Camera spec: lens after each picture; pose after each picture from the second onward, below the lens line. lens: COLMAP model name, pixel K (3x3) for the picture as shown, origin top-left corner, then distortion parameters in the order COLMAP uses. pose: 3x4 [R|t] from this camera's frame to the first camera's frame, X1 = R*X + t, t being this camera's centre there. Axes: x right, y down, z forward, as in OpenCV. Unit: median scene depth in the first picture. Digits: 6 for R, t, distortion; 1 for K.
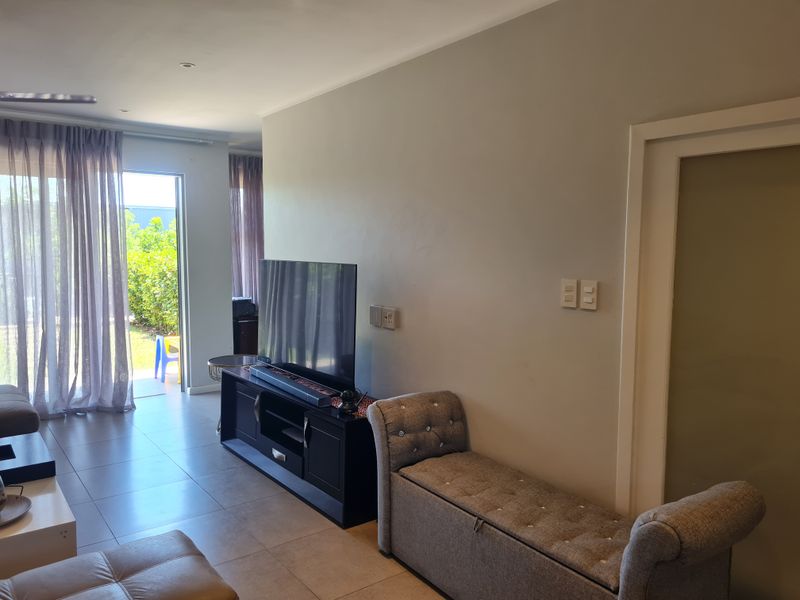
lens RADIAL K [[608.9, 0, 400.0], [0, 608.9, 300.0], [0, 0, 1]] dist [0.063728, -0.065171]
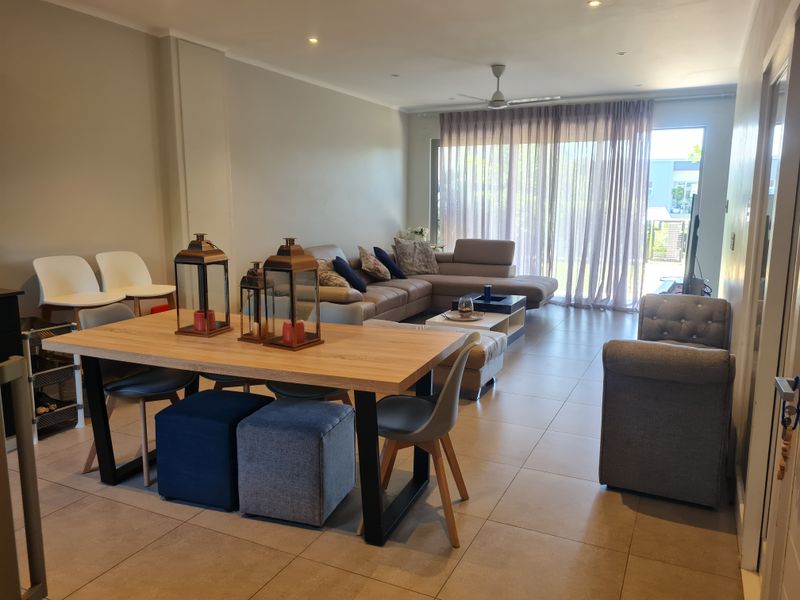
lens RADIAL K [[608.9, 0, 400.0], [0, 608.9, 300.0], [0, 0, 1]] dist [0.063728, -0.065171]
pose [[0.460620, 0.142183, -0.876136, 0.524117], [-0.082327, 0.989675, 0.117326, 0.038344], [0.883771, 0.018088, 0.467569, -0.072464]]
